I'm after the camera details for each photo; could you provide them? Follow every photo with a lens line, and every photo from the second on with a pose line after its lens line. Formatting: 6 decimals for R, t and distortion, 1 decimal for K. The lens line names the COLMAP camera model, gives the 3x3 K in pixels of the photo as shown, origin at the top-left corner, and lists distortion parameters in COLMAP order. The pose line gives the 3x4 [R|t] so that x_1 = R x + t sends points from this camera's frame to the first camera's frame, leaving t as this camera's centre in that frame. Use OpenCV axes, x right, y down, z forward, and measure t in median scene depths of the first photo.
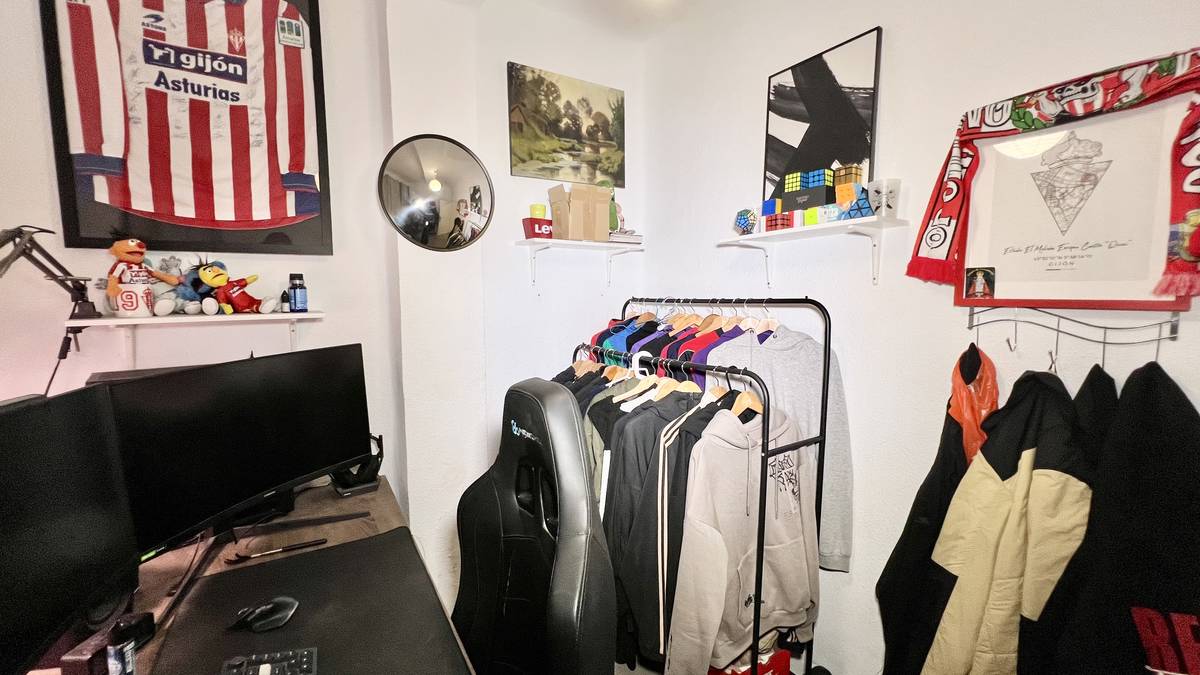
lens RADIAL K [[478.4, 0, 600.7], [0, 478.4, 333.7], [0, 0, 1]] dist [-0.002252, -0.000383]
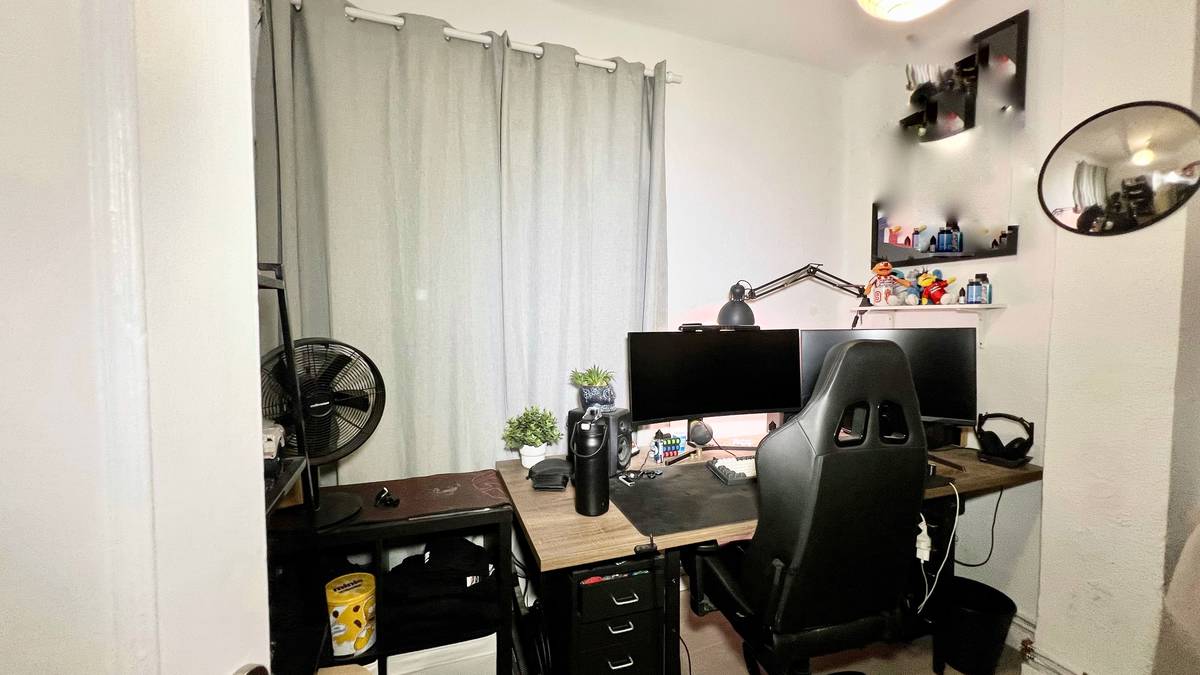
lens RADIAL K [[478.5, 0, 599.8], [0, 478.5, 338.5], [0, 0, 1]] dist [-0.001504, 0.000721]
pose [[-0.196724, 0.064226, -0.978353, 0.857176], [-0.062957, 0.994965, 0.077976, 0.011795], [0.978436, 0.076934, -0.191690, 0.279421]]
